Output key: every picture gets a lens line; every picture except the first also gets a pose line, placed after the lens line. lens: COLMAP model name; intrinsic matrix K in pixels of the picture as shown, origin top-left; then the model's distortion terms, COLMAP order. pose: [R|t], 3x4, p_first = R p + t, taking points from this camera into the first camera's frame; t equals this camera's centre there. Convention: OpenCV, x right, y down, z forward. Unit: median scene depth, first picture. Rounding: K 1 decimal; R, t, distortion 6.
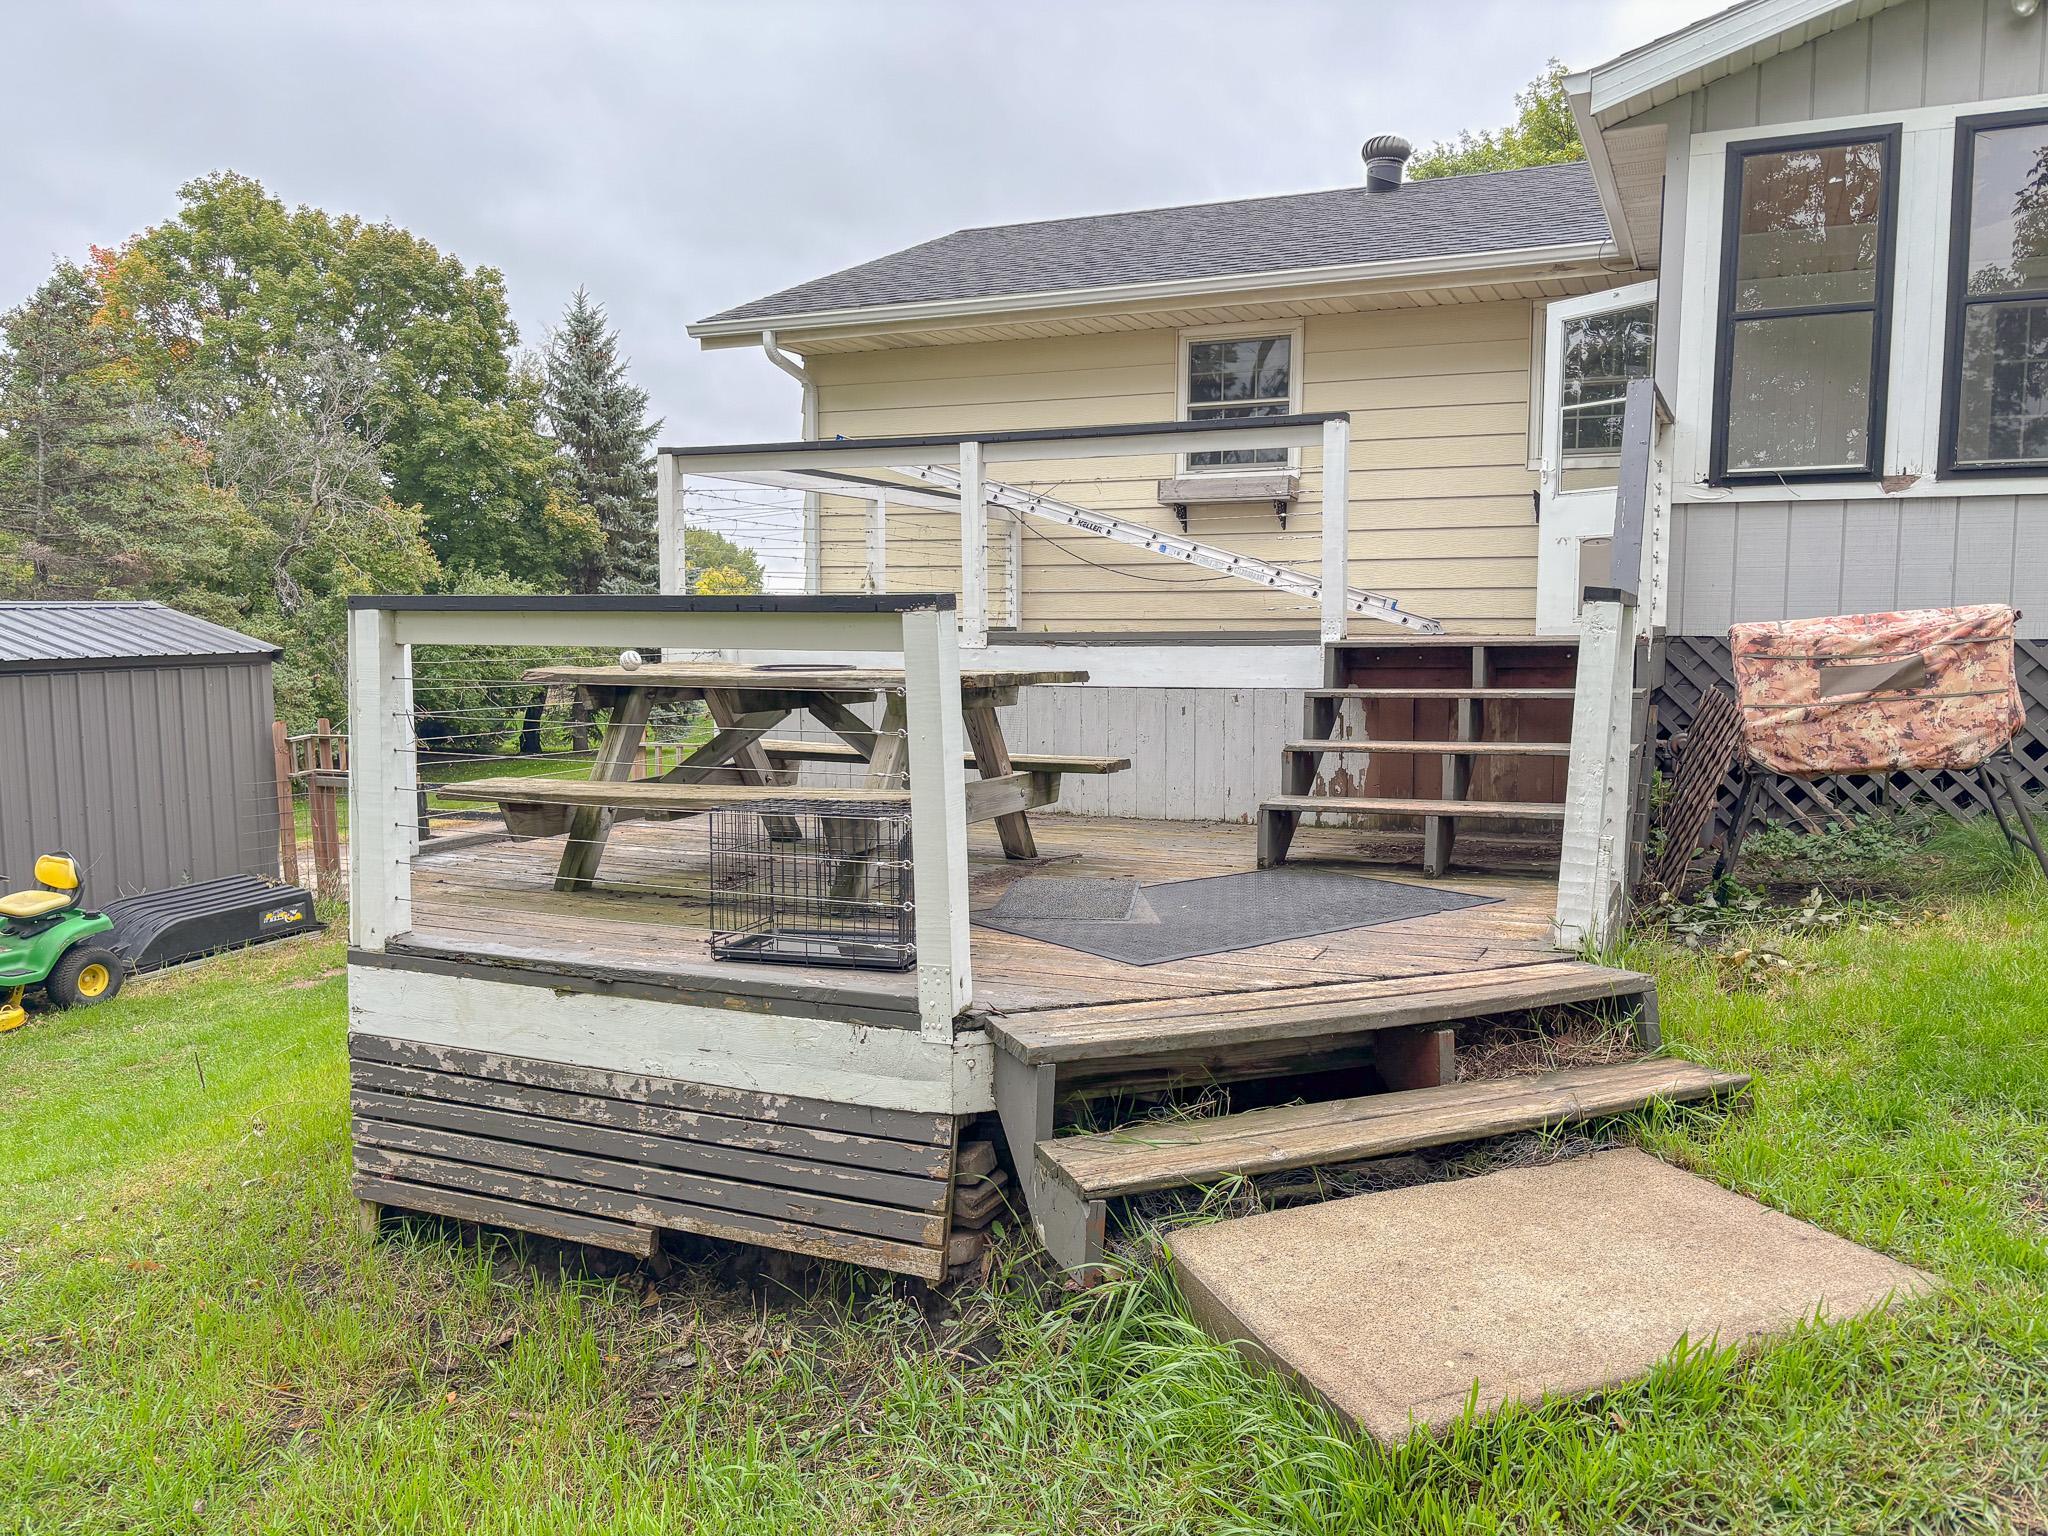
lens RADIAL K [[1591.5, 0, 1024.0], [0, 1591.5, 768.0], [0, 0, 1]] dist [-0.003499, -0.080328]
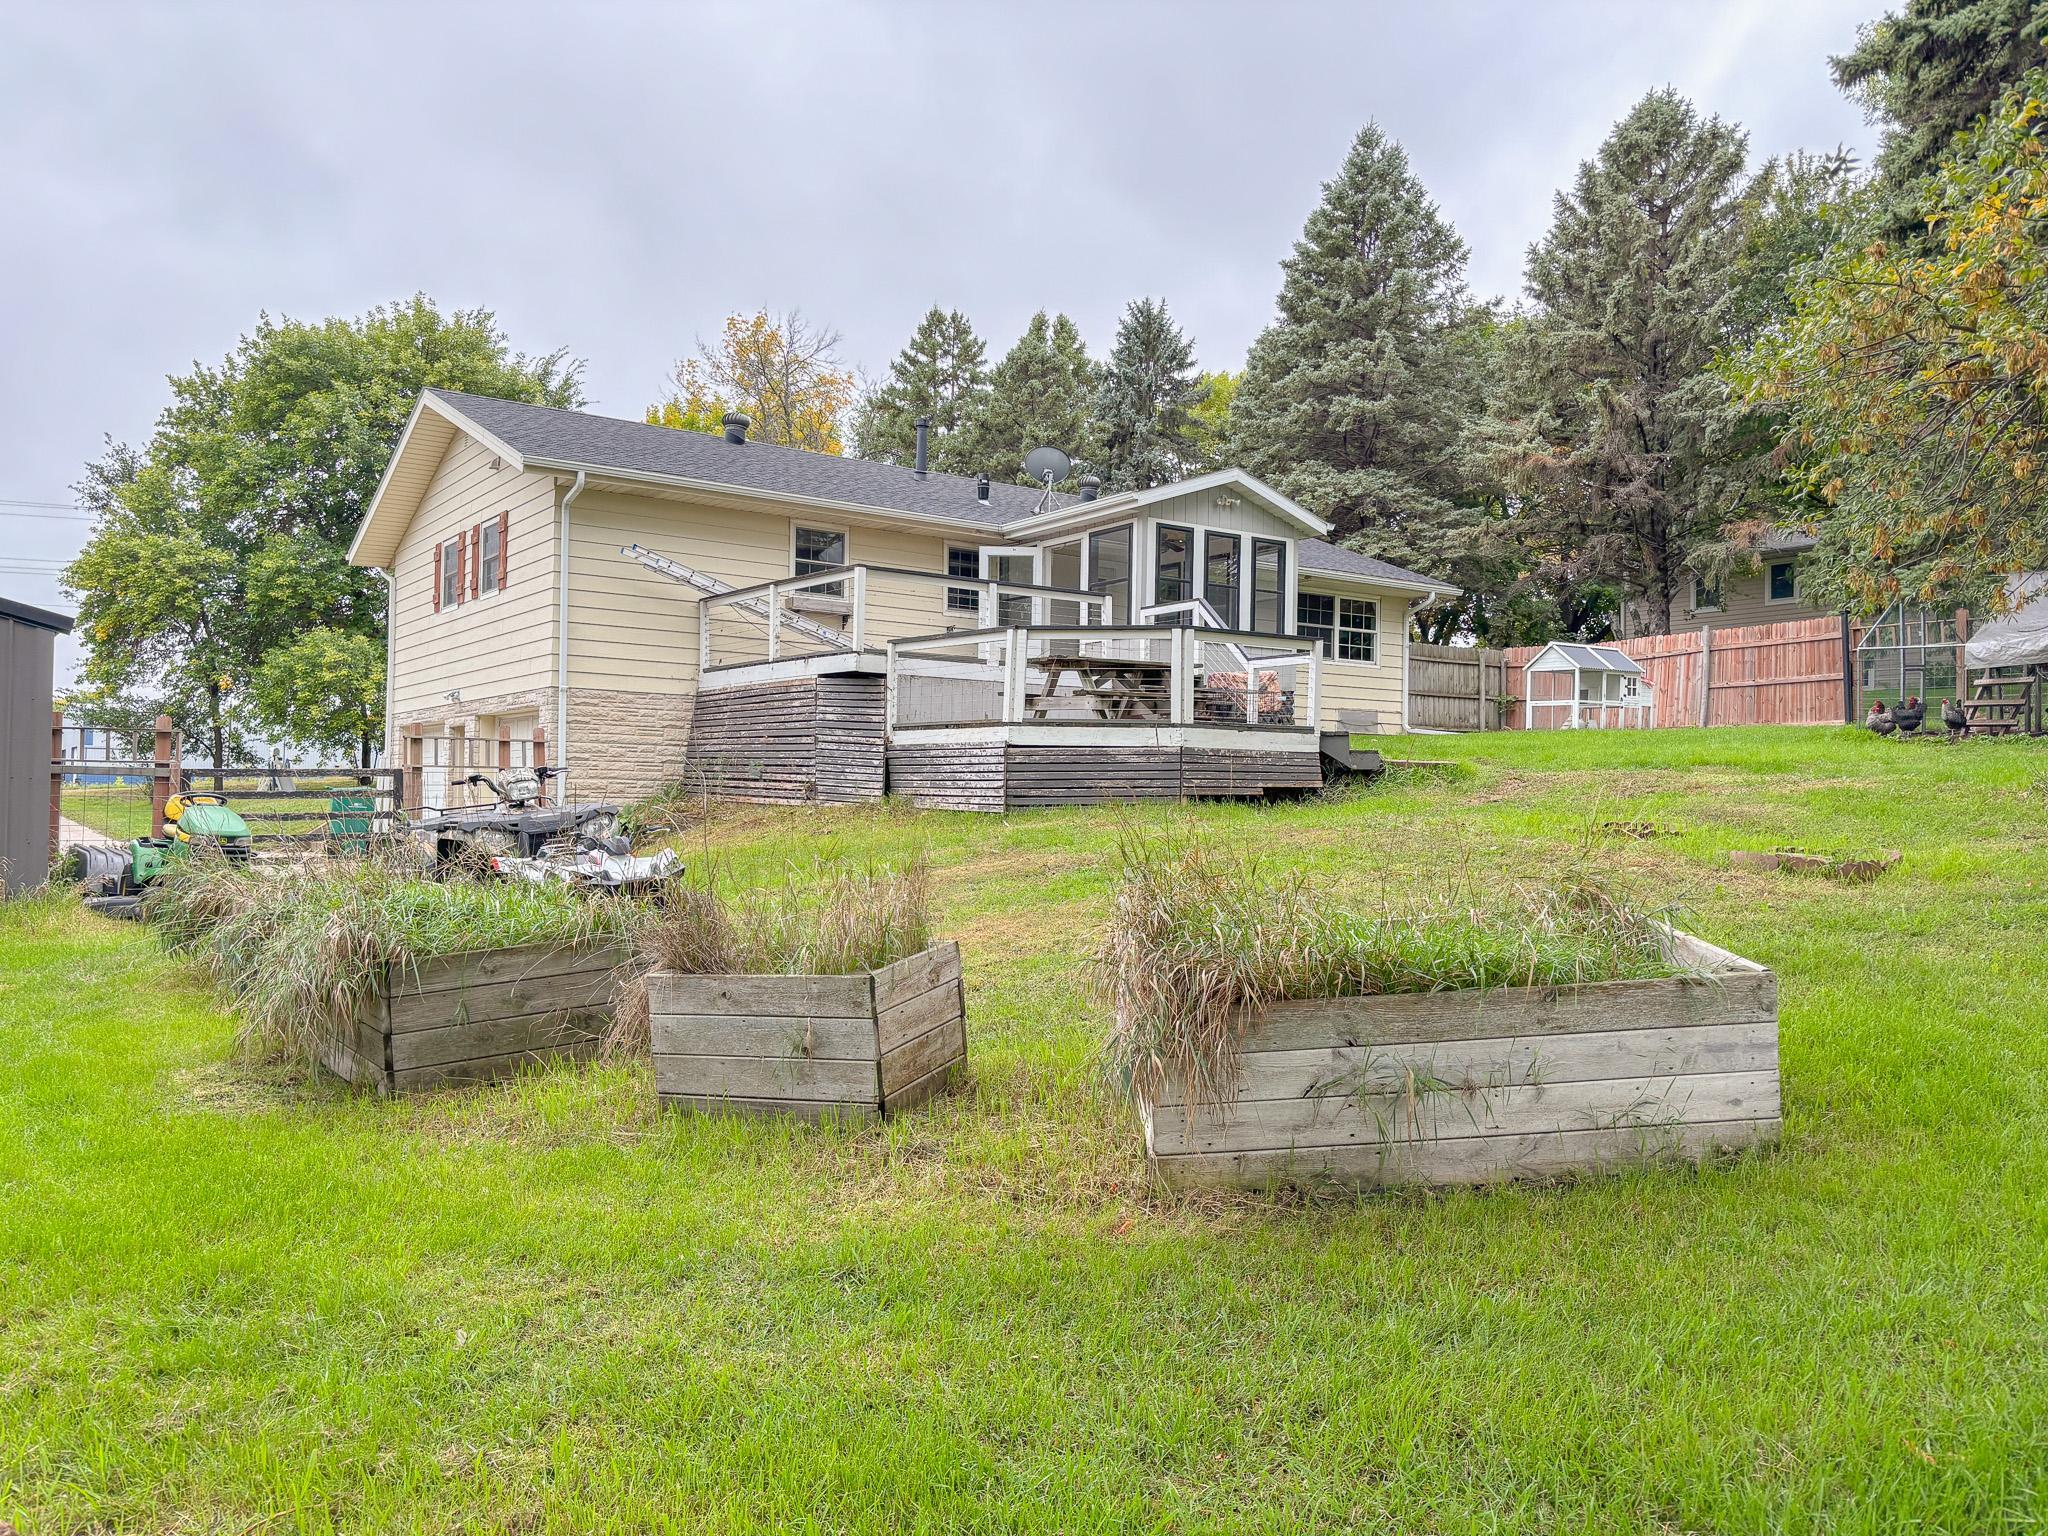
lens RADIAL K [[1529.3, 0, 1028.6], [0, 1529.3, 801.7], [0, 0, 1]] dist [0.103961, -0.209129]
pose [[0.519295, 0.005806, 0.854575, -3.745116], [0.056479, 0.997558, -0.041098, 0.435696], [-0.852727, 0.069608, 0.517699, -0.493597]]
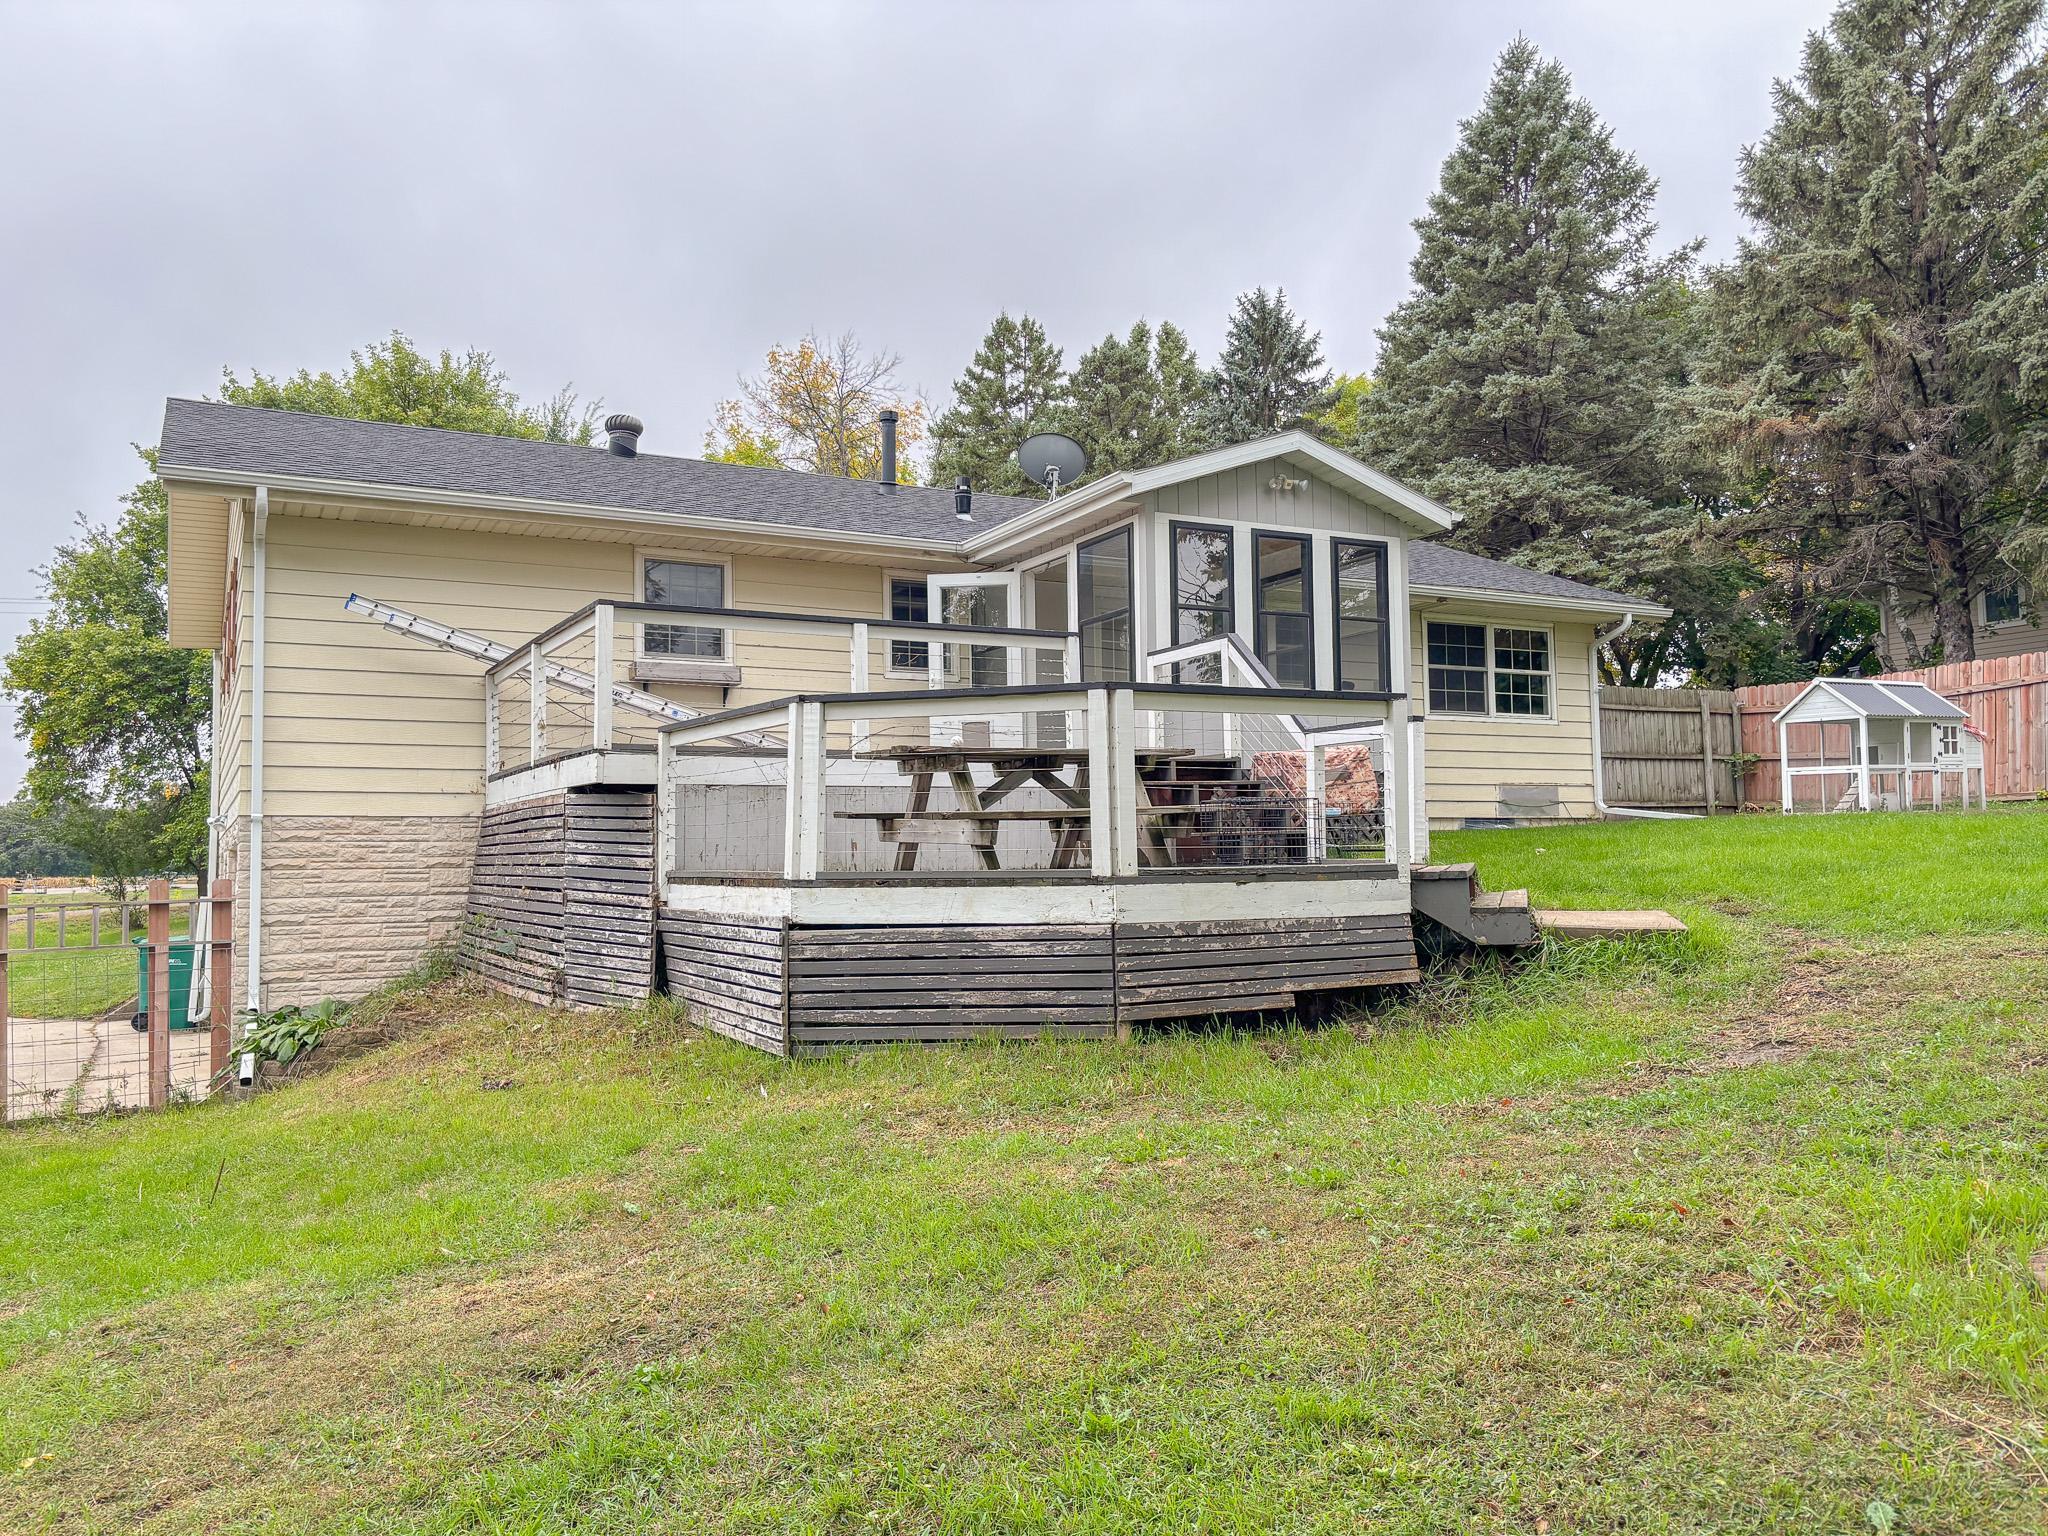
lens RADIAL K [[1563.7, 0, 1033.2], [0, 1563.7, 774.4], [0, 0, 1]] dist [0.065794, -0.067213]
pose [[0.613571, 0.032404, 0.788975, -1.978426], [0.082547, 0.991051, -0.104899, 0.187825], [-0.785313, 0.129491, 0.605405, -0.001253]]
